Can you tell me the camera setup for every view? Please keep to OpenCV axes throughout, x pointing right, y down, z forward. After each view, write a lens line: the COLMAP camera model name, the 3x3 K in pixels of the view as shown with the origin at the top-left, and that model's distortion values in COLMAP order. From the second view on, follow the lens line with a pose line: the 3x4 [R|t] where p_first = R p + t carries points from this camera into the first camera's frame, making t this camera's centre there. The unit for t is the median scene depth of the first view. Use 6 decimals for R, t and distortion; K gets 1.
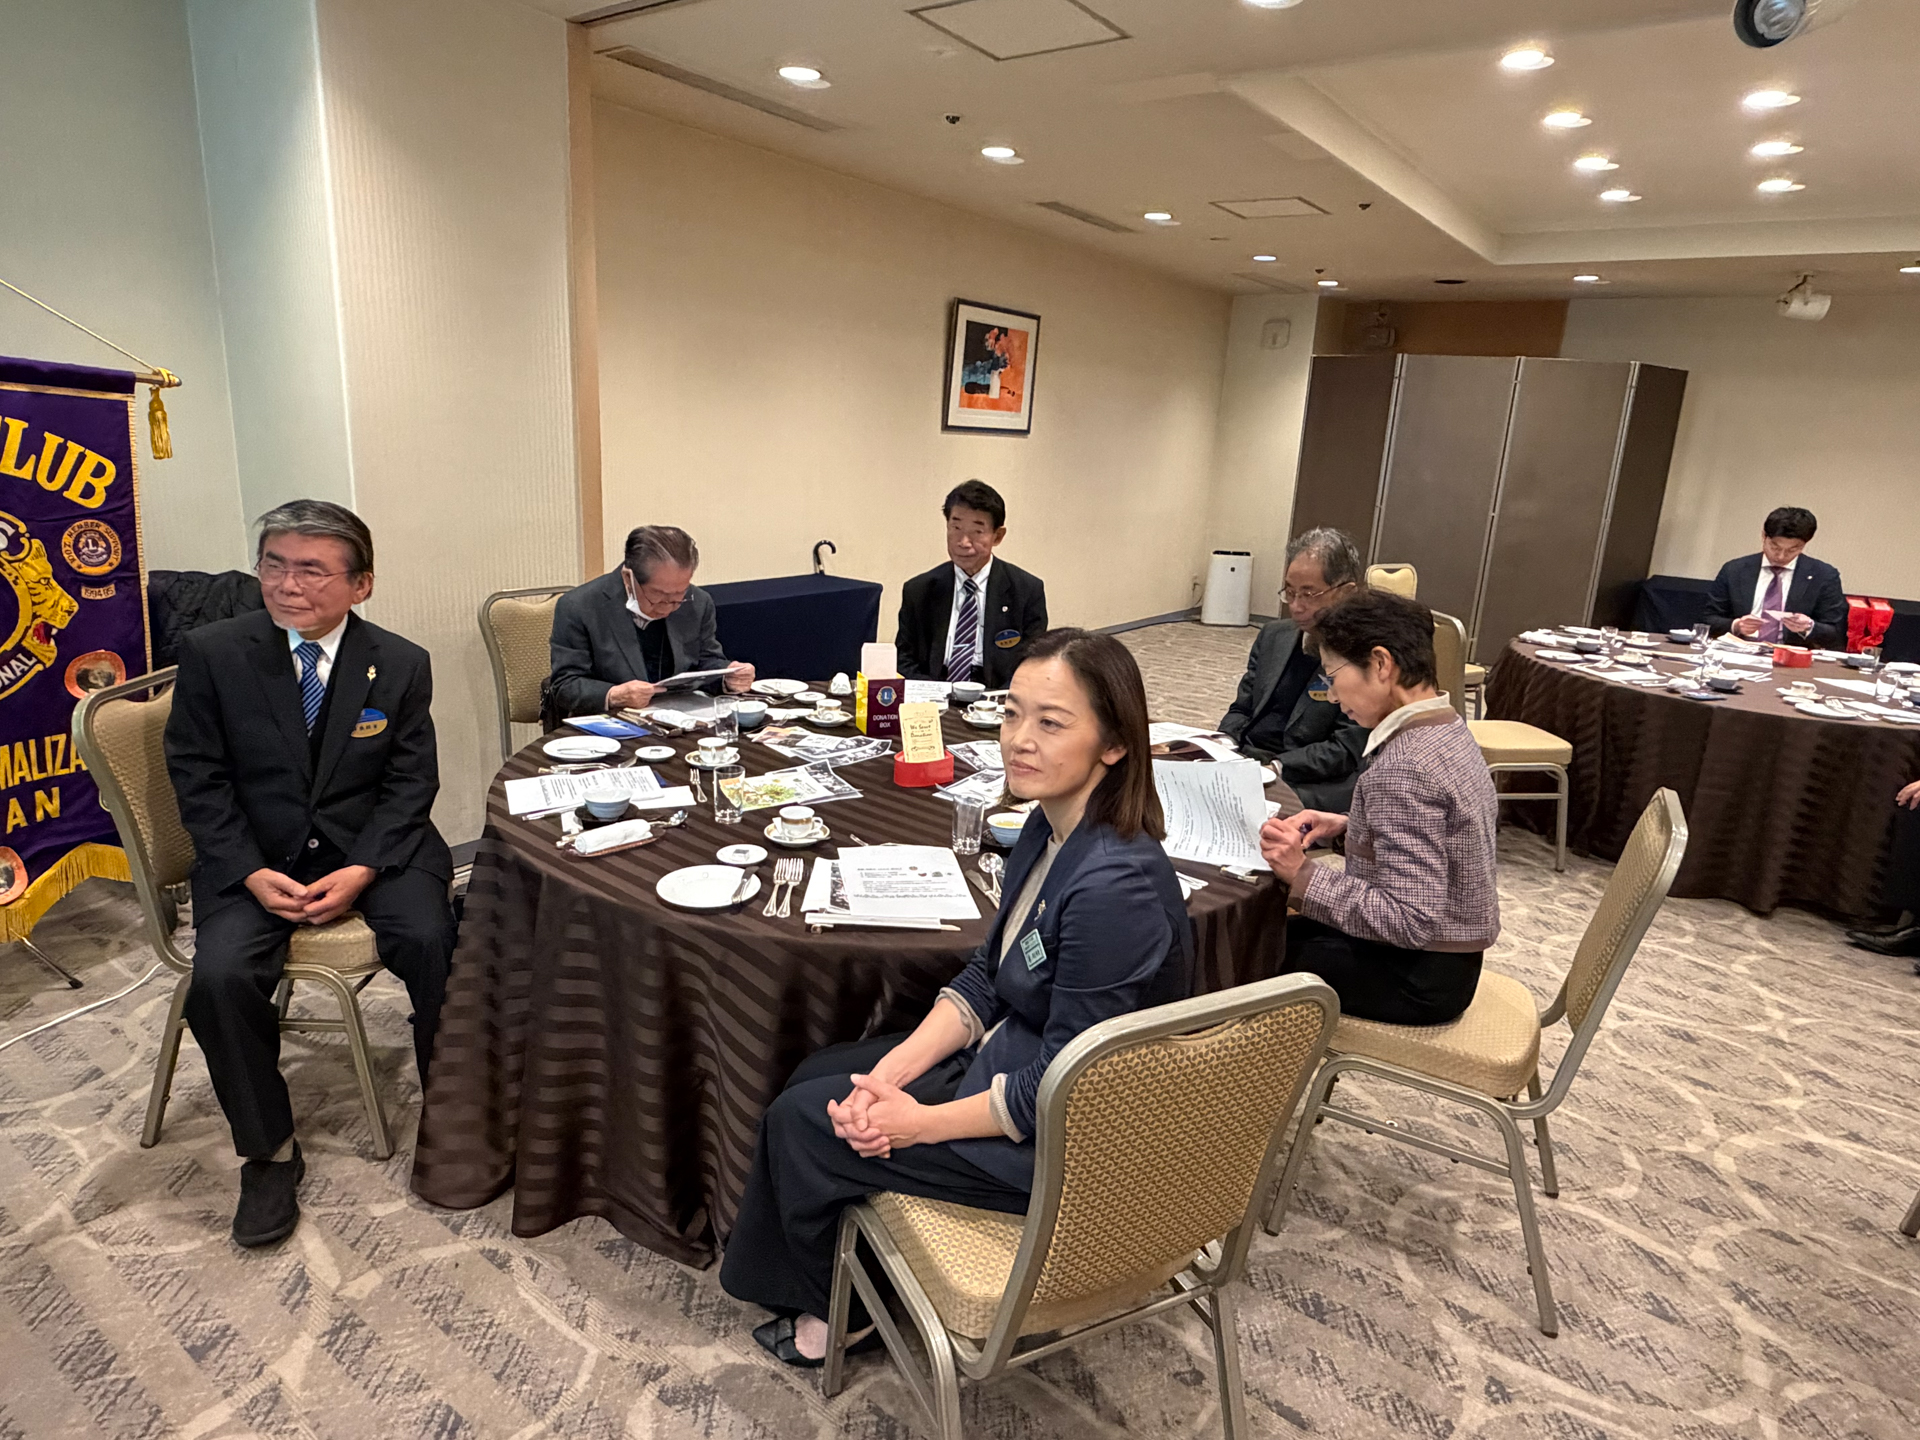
lens RADIAL K [[1133.4, 0, 956.6], [0, 1133.4, 725.5], [0, 0, 1]] dist [0.003425, 0.000522]
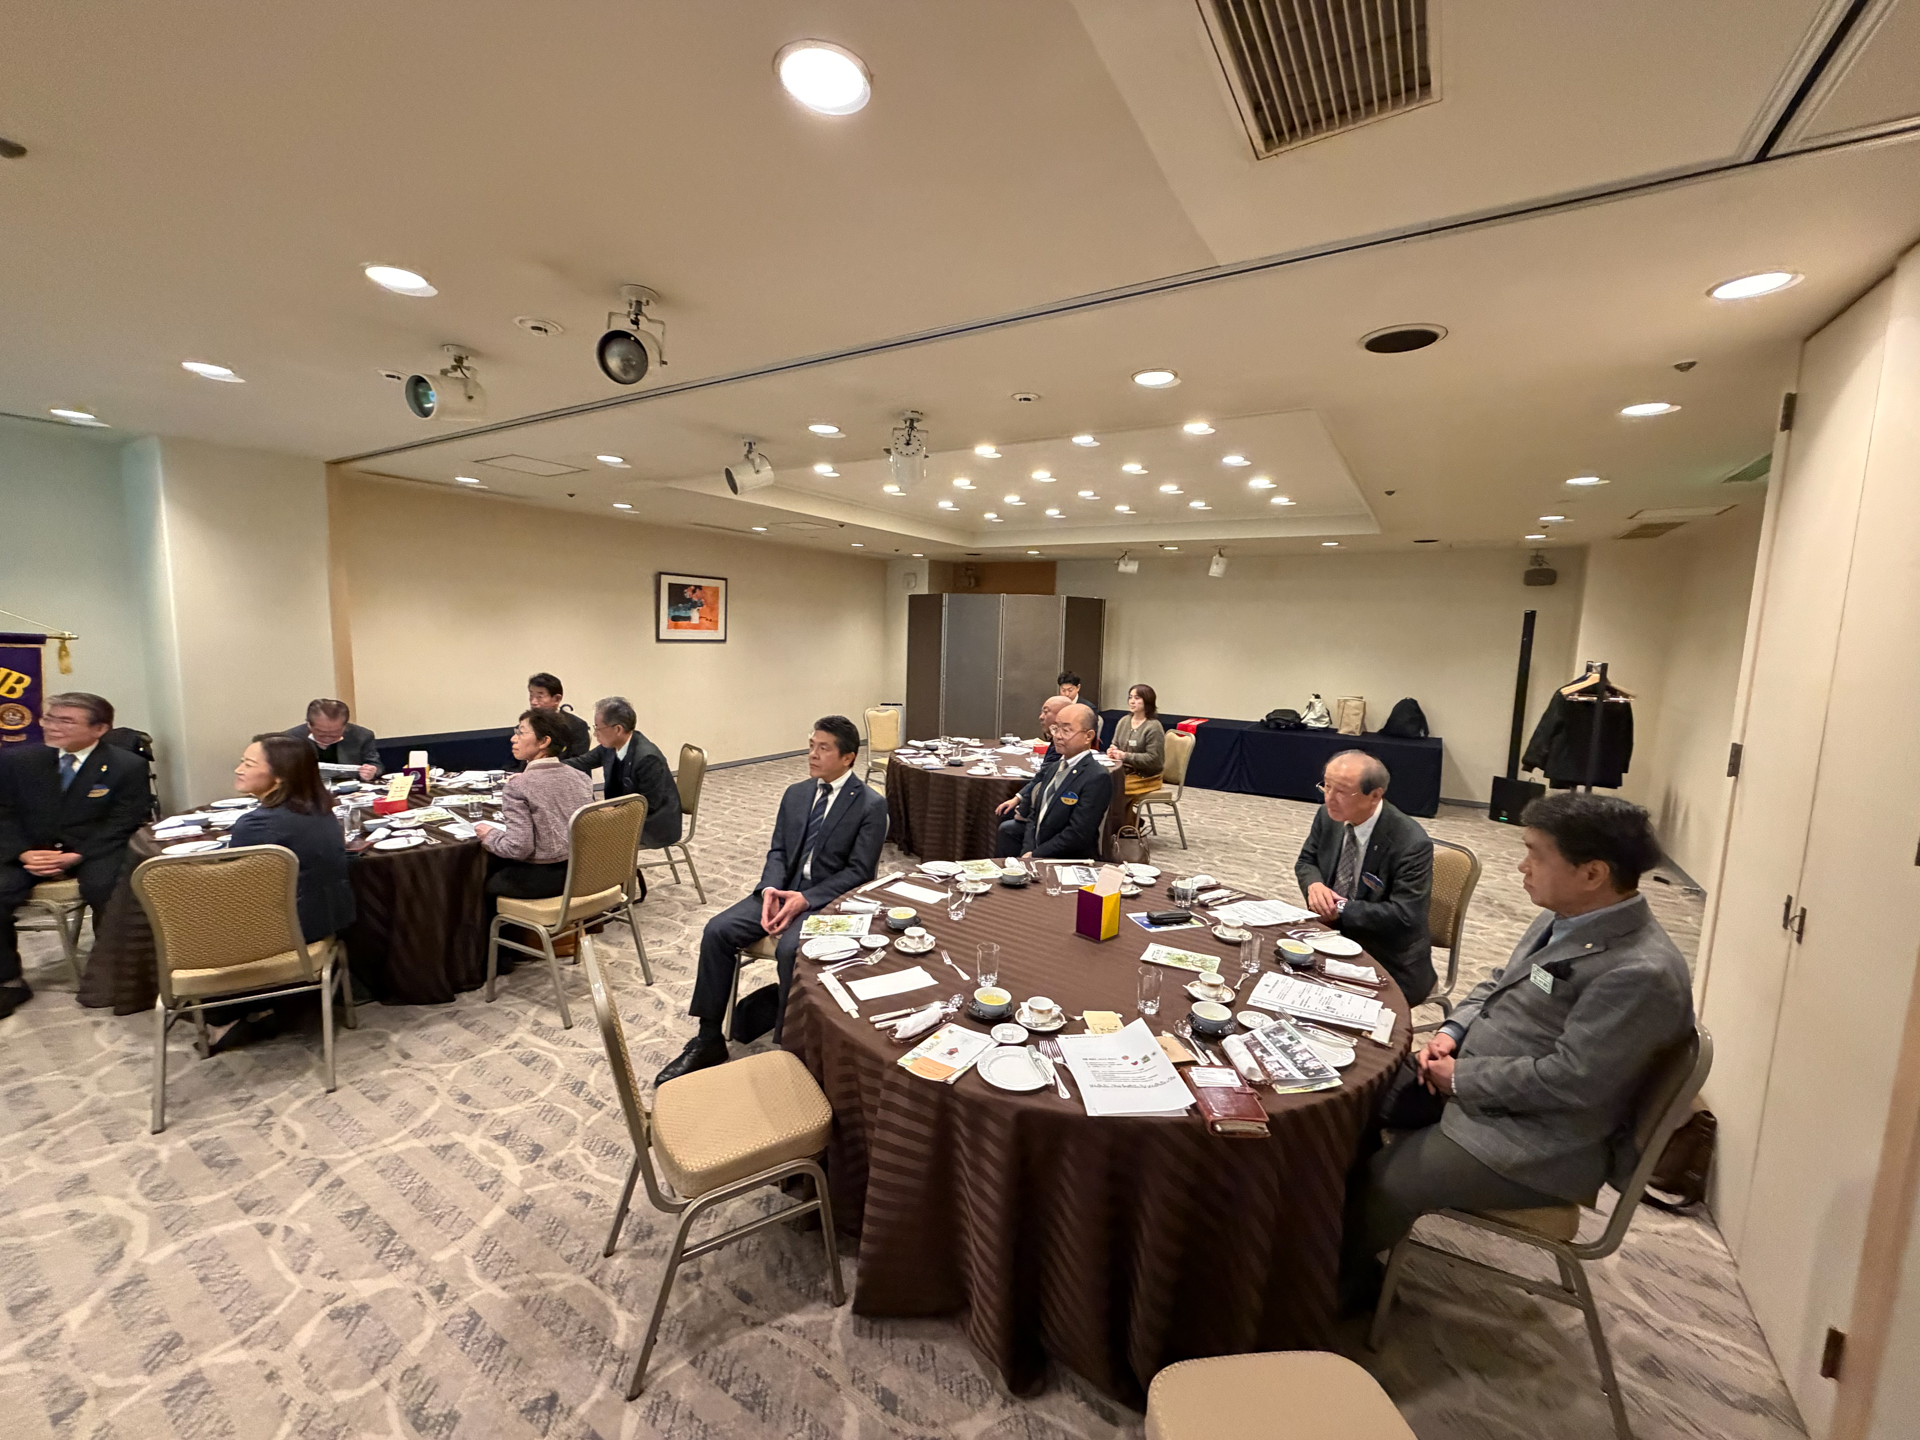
lens RADIAL K [[761.8, 0, 962.3], [0, 761.8, 722.6], [0, 0, 1]] dist [0.000185, 0.000038]
pose [[0.997442, -0.031366, 0.064227, 0.796549], [0.039671, 0.990399, -0.132424, 0.097029], [-0.059456, 0.134633, 0.989110, -0.435216]]
